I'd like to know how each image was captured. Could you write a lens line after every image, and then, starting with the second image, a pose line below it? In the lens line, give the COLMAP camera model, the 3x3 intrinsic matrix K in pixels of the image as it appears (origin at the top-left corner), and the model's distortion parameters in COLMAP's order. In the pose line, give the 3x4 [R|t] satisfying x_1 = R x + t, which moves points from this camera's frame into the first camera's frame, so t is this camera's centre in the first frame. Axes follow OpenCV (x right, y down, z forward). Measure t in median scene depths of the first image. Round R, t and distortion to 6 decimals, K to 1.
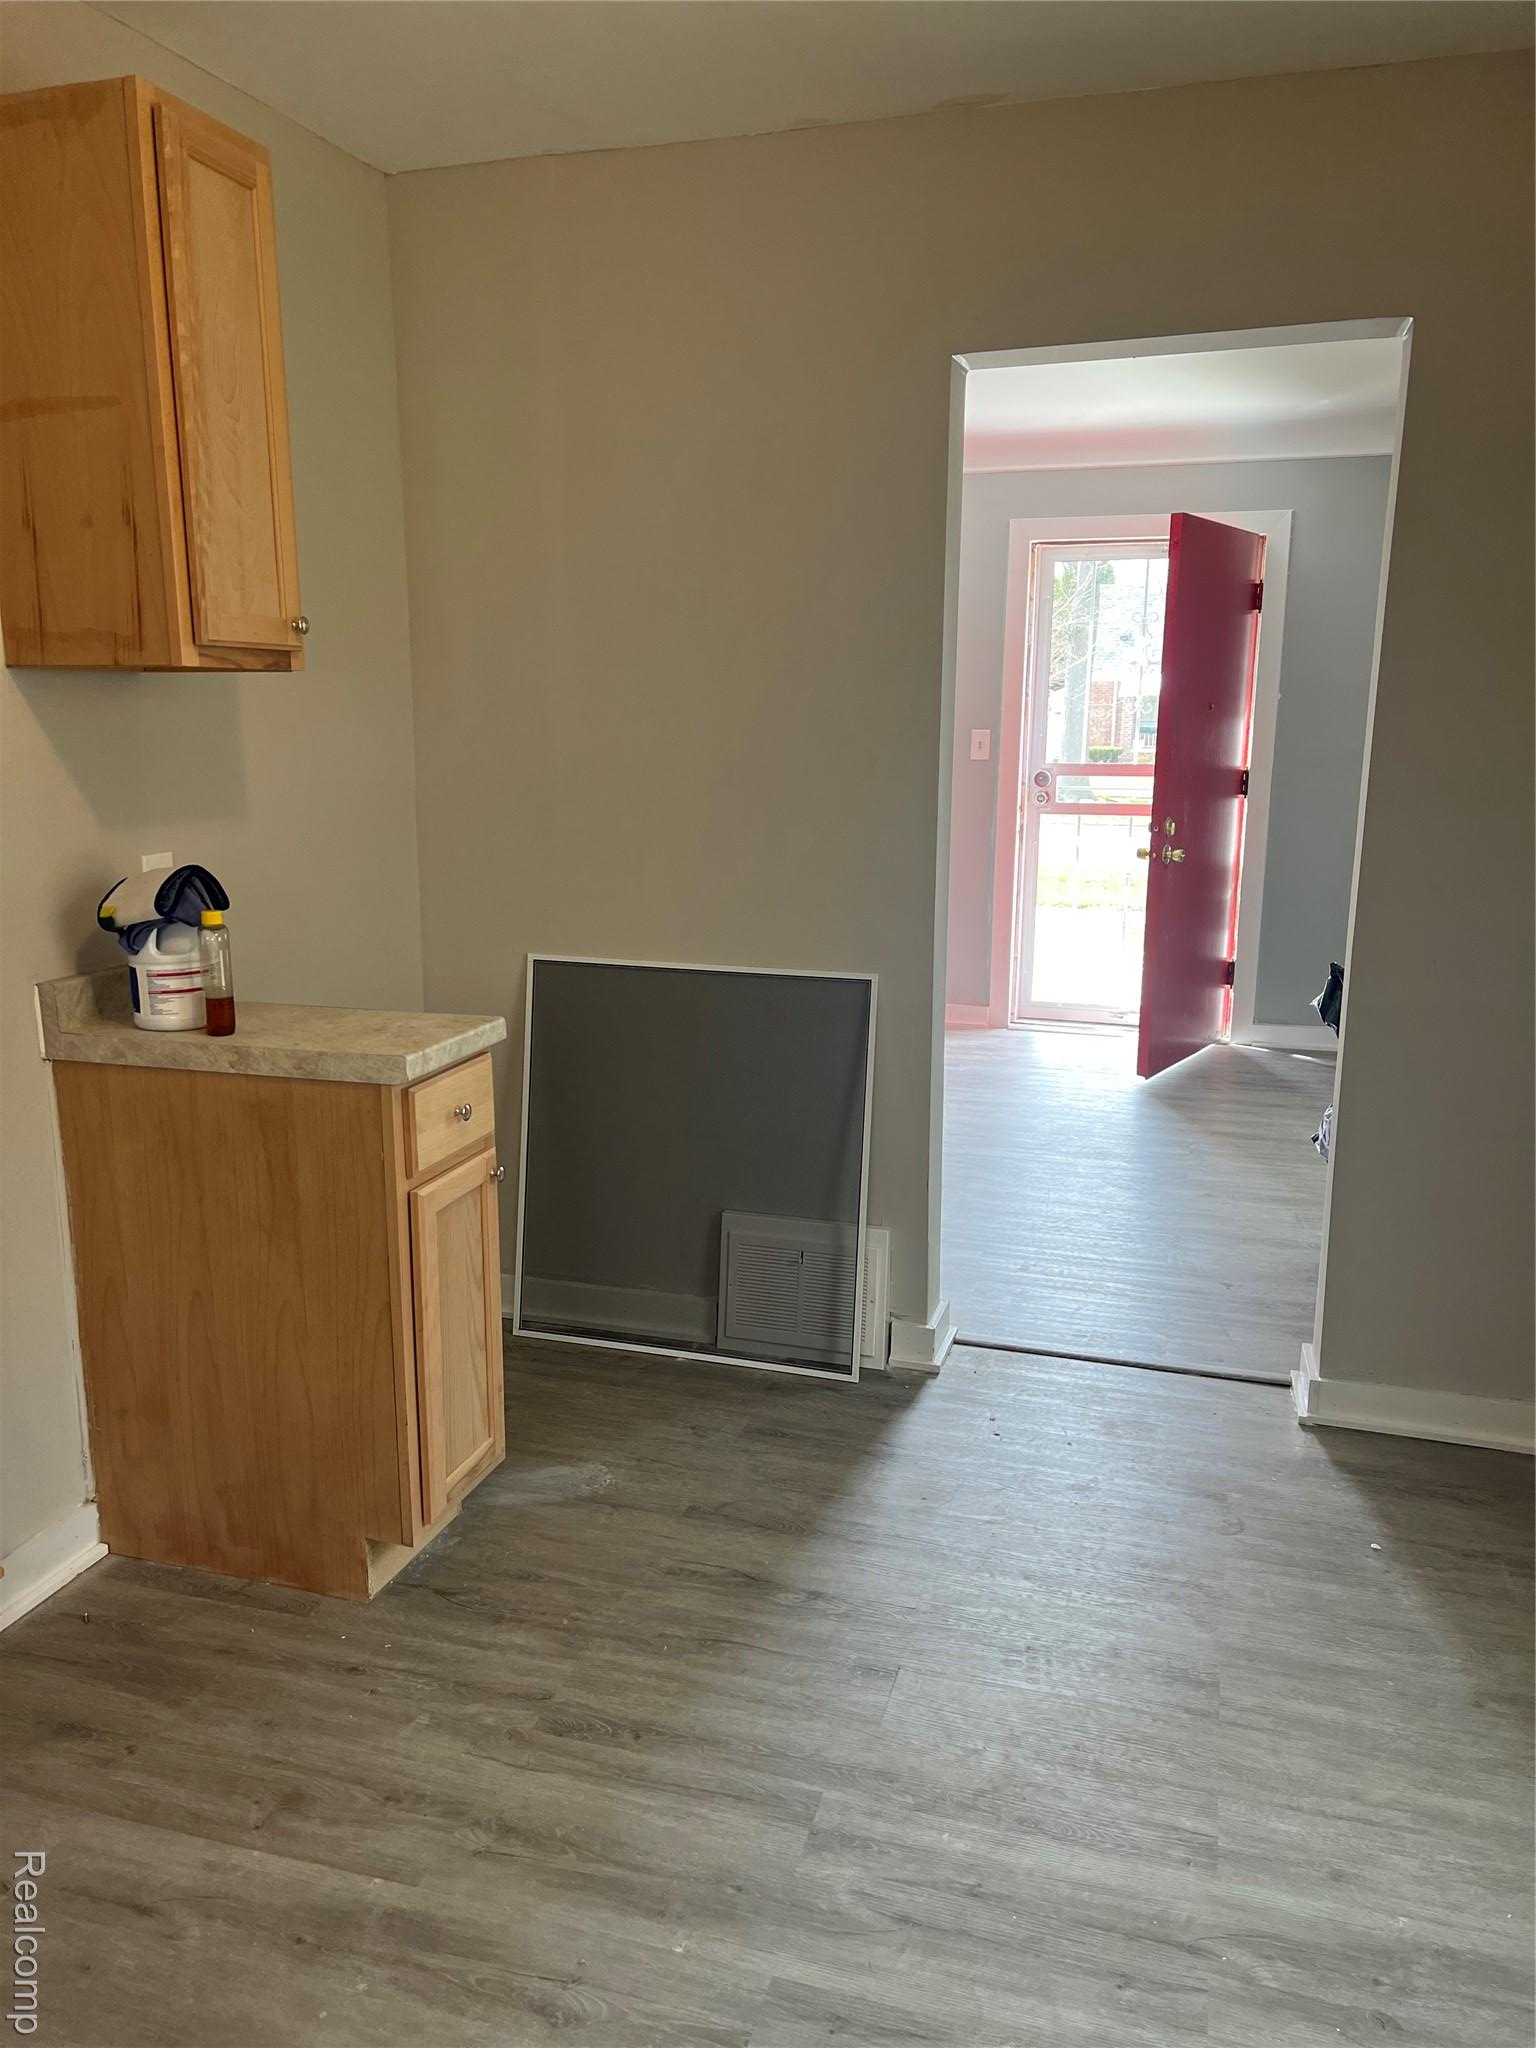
lens RADIAL K [[1535.5, 0, 763.4], [0, 1535.5, 1031.0], [0, 0, 1]] dist [0.014817, -0.019348]
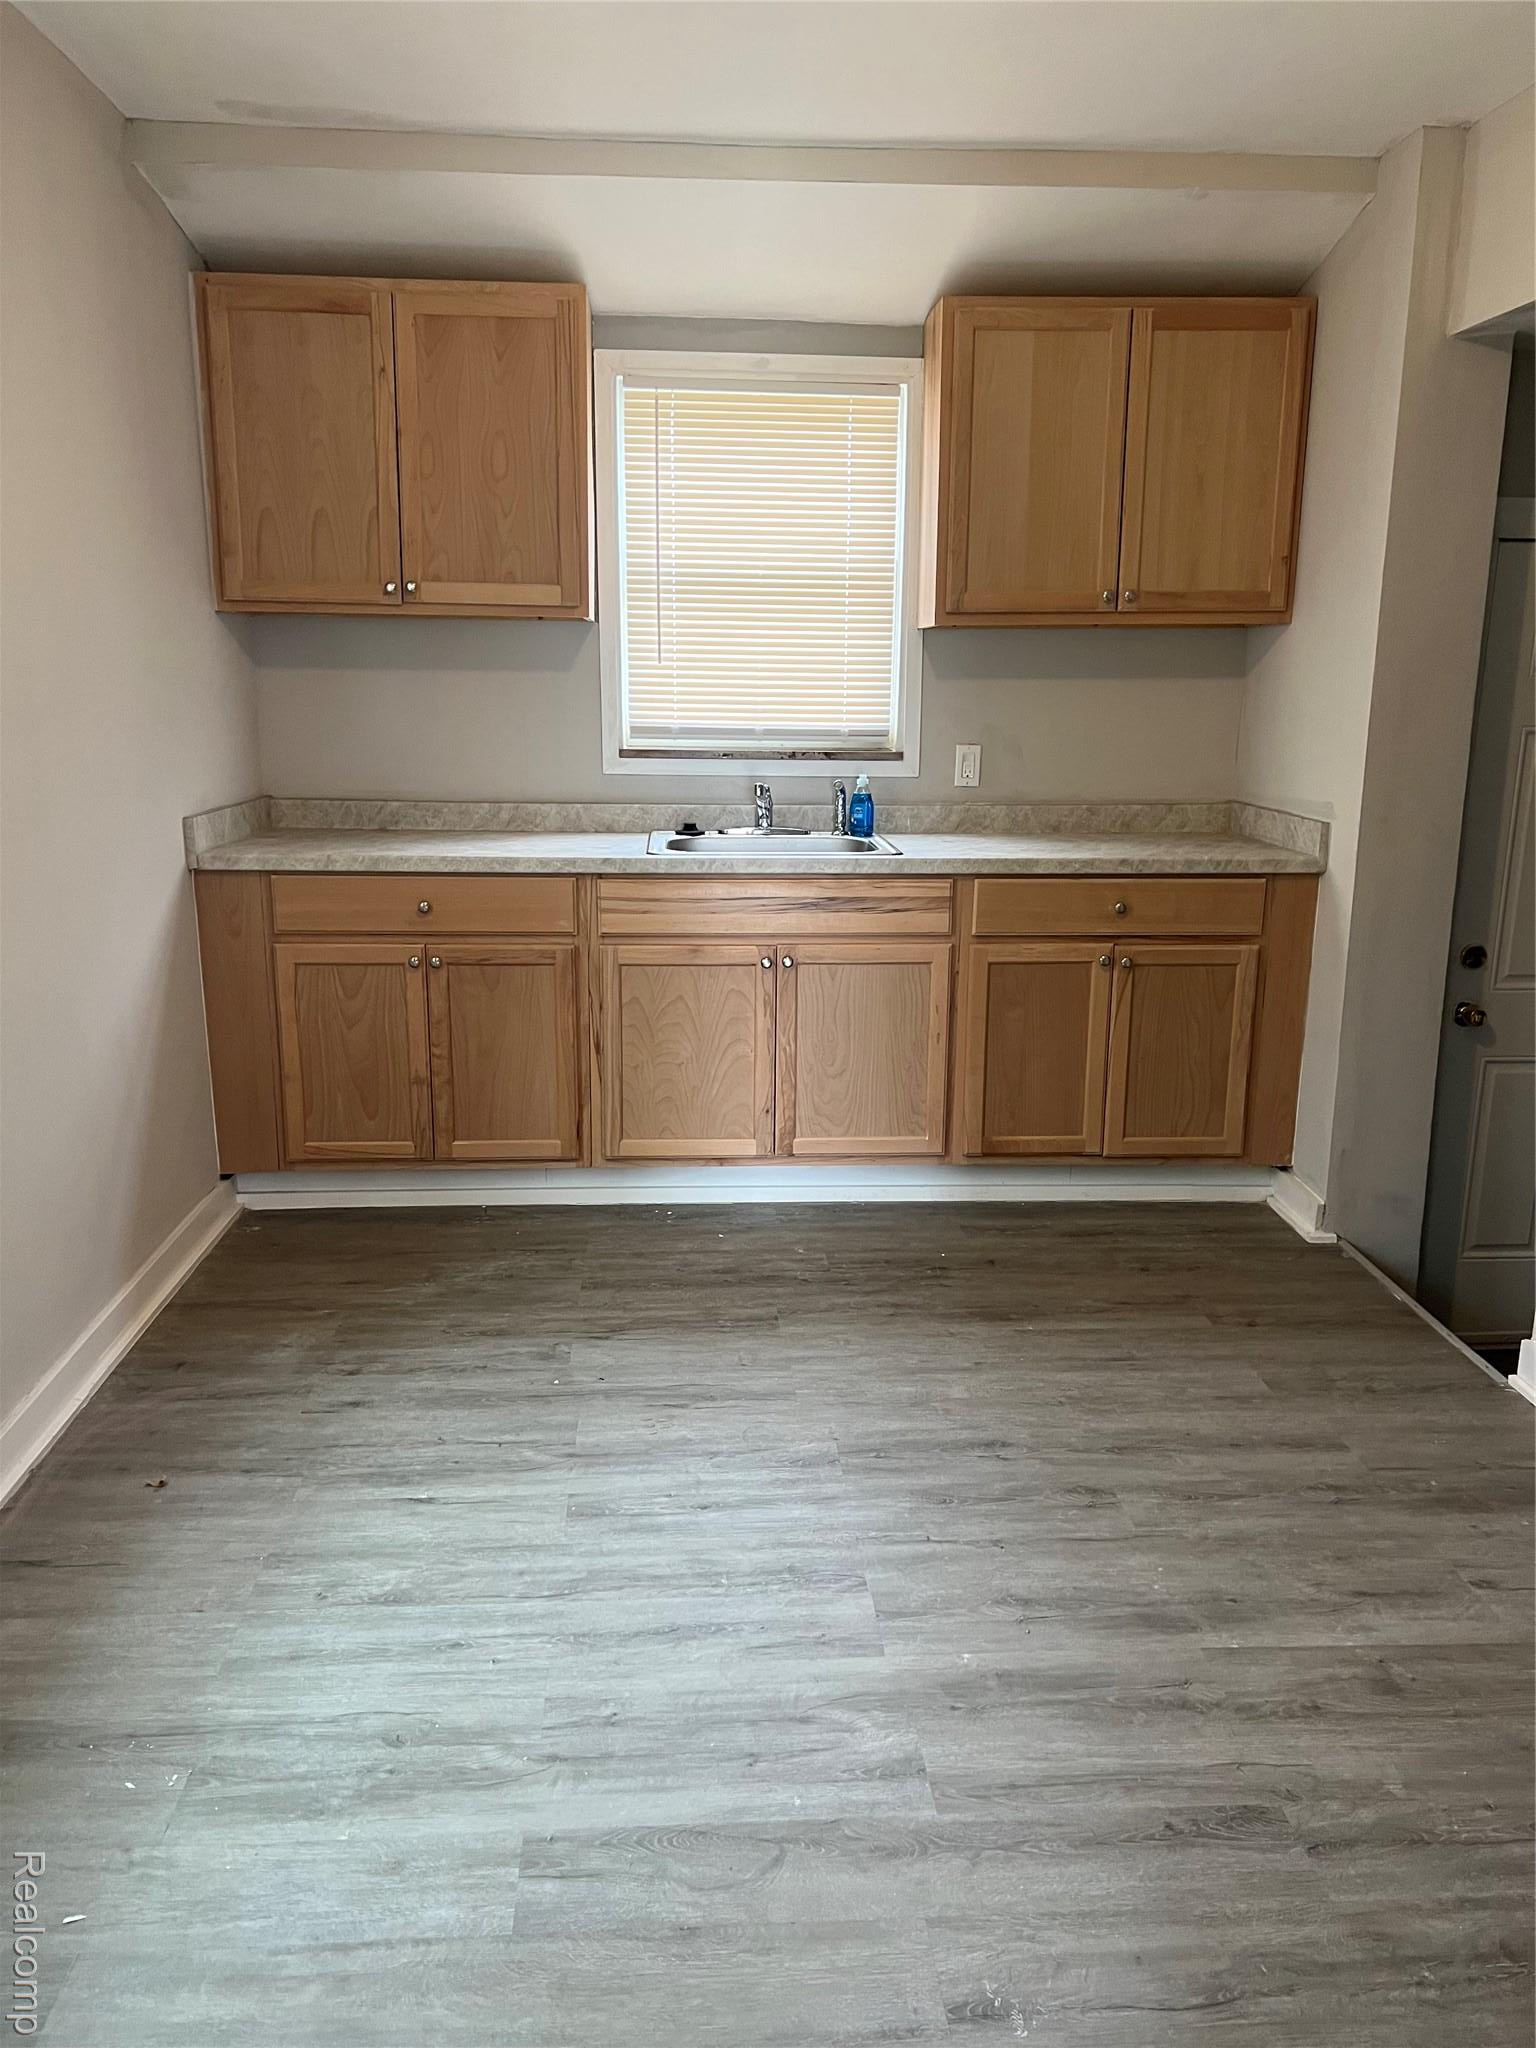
lens RADIAL K [[1535.5, 0, 771.4], [0, 1535.5, 1022.0], [0, 0, 1]] dist [0.014817, -0.019348]
pose [[-0.935777, 0.067564, -0.346059, 0.450268], [-0.085333, 0.908896, 0.408199, -0.326741], [0.342111, 0.411513, -0.844759, 1.665598]]
